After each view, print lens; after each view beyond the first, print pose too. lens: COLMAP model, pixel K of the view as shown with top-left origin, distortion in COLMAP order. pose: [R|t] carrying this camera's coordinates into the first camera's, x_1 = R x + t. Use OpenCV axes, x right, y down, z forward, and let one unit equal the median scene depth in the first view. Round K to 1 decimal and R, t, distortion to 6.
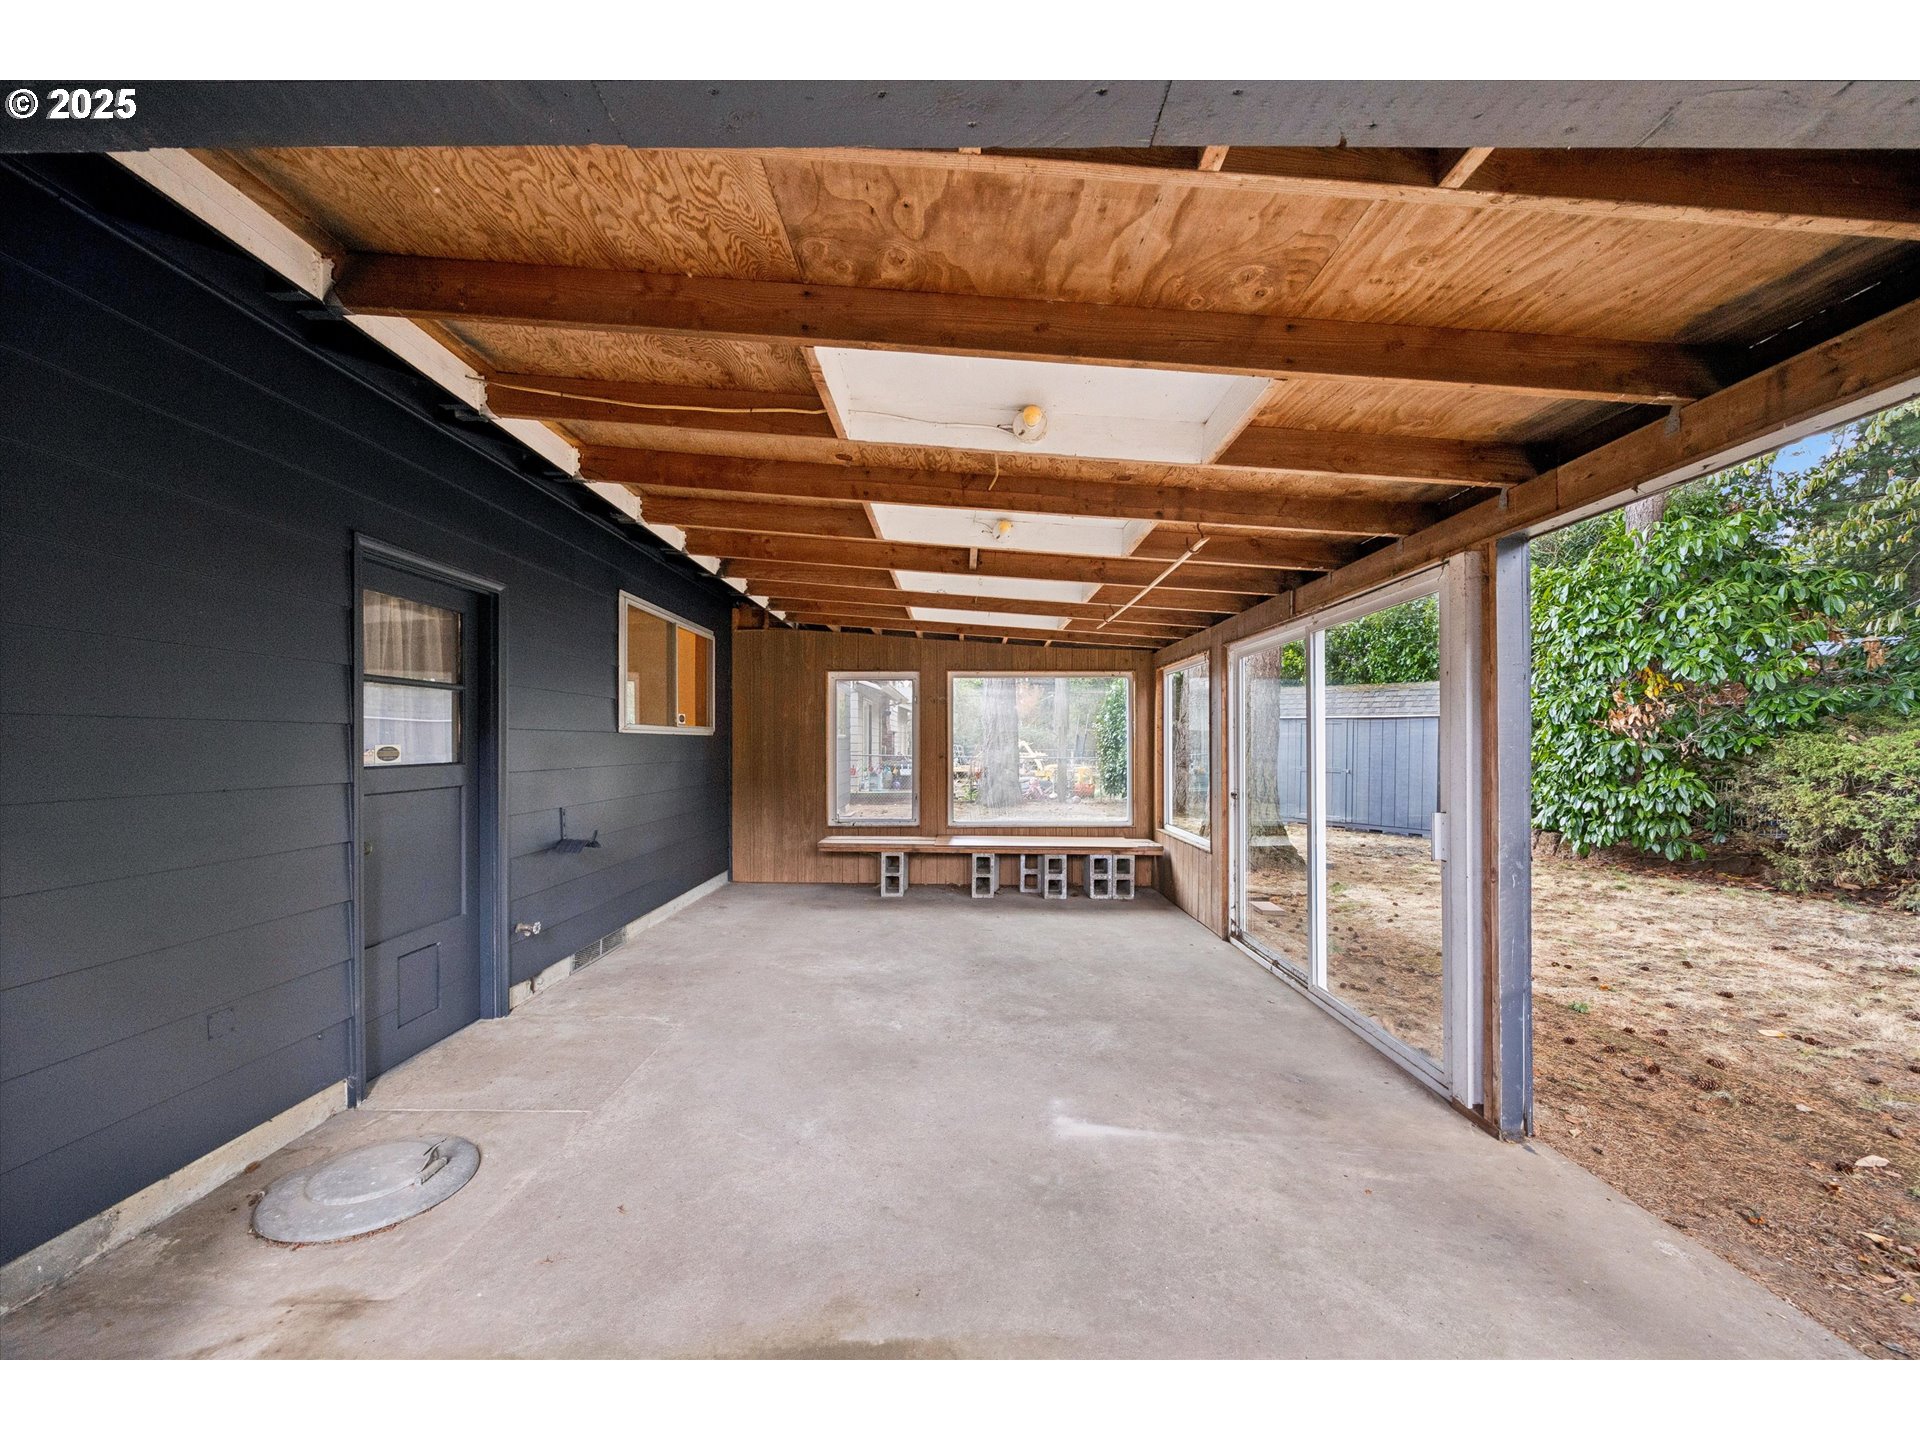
lens RADIAL K [[742.6, 0, 954.0], [0, 742.6, 728.1], [0, 0, 1]] dist [-0.005401, 0.000434]
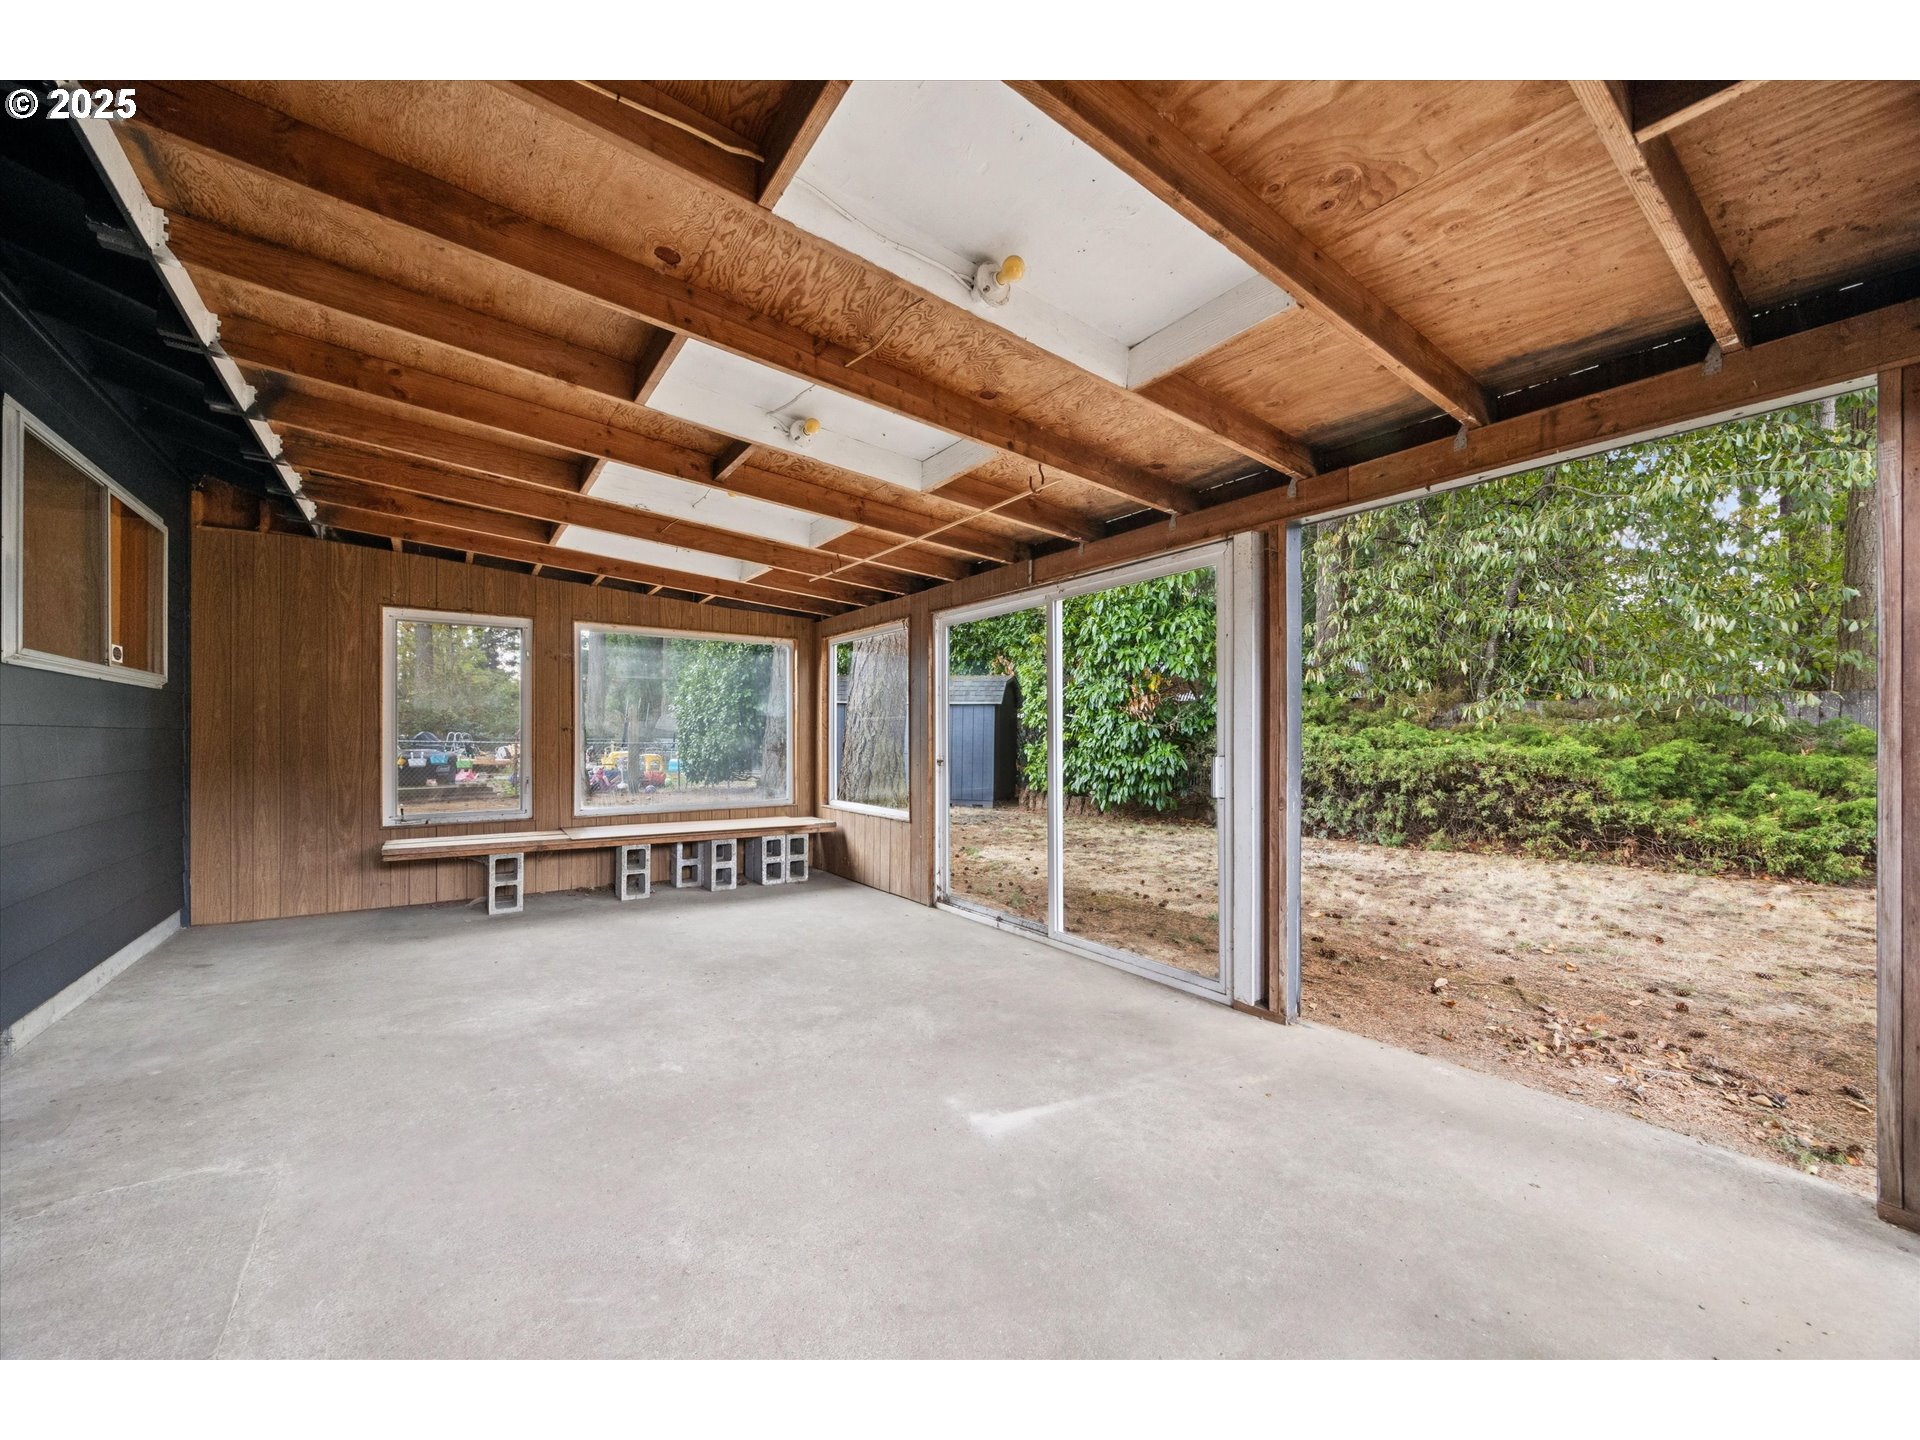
lens RADIAL K [[742.6, 0, 959.5], [0, 742.6, 727.0], [0, 0, 1]] dist [-0.005401, 0.000434]
pose [[0.812360, 0.009532, 0.583079, -0.145412], [-0.014697, 0.999883, 0.004129, 0.029132], [-0.582971, -0.011924, 0.812405, 0.126183]]
